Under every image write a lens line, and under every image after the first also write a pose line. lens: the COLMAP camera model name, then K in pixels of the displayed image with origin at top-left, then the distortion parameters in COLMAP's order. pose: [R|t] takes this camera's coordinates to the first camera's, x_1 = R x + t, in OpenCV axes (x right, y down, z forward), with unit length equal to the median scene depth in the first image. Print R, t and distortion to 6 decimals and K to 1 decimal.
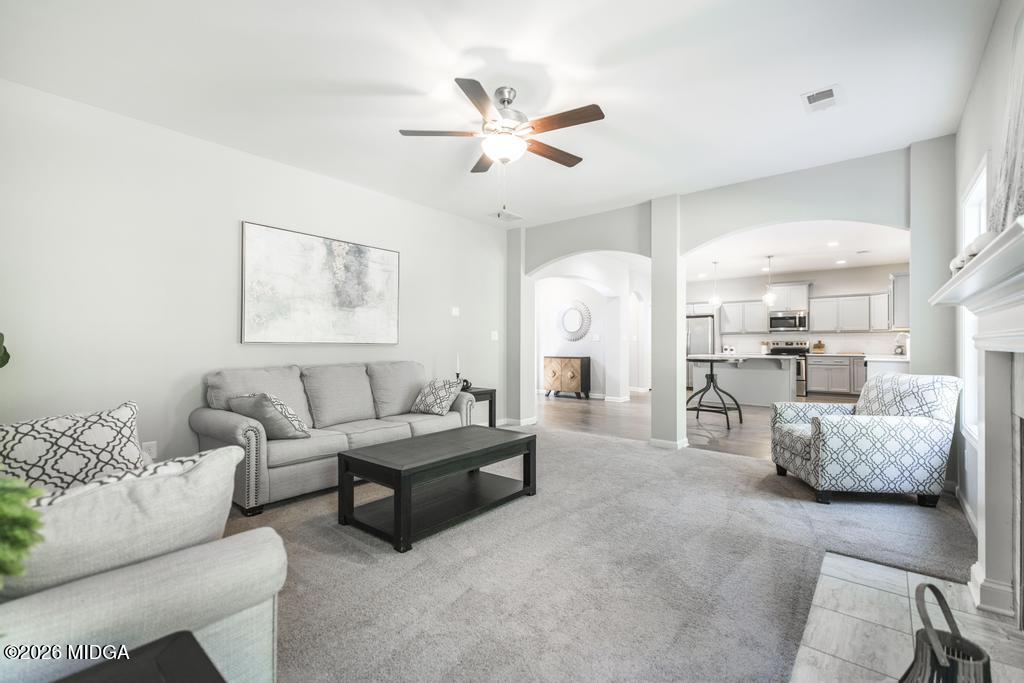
lens RADIAL K [[453.4, 0, 514.4], [0, 453.4, 339.5], [0, 0, 1]] dist [0.014734, -0.000461]
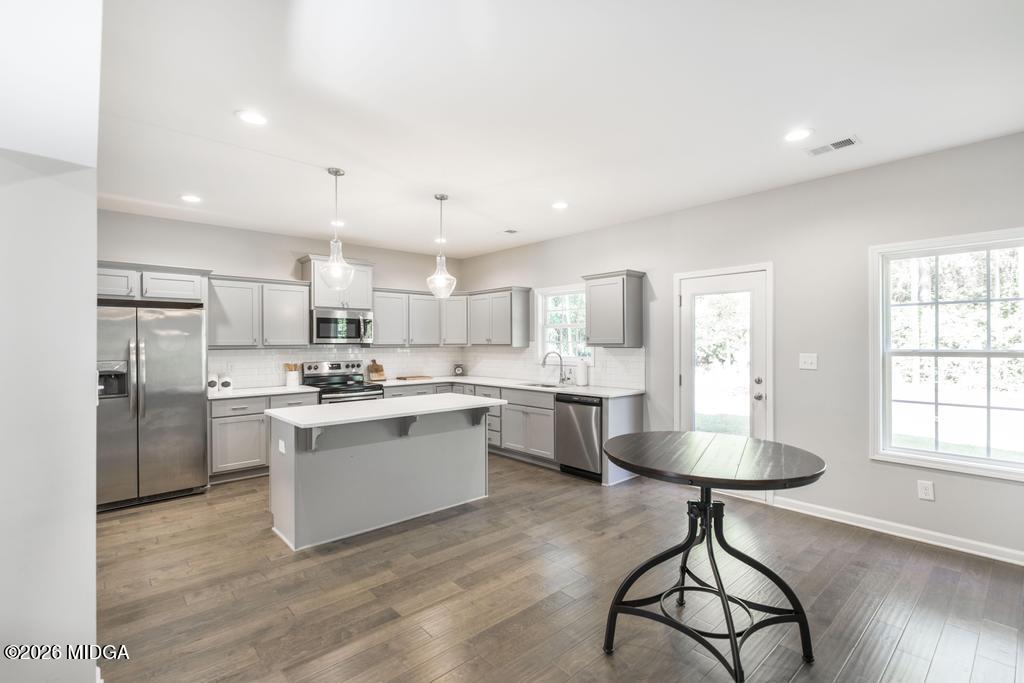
lens RADIAL K [[469.0, 0, 514.3], [0, 469.0, 342.2], [0, 0, 1]] dist [0.020755, 0.000535]
pose [[0.133419, 0.002384, 0.991057, 0.057432], [-0.002442, 0.999995, -0.002077, -0.020506], [-0.991057, -0.002143, 0.133424, 0.720905]]
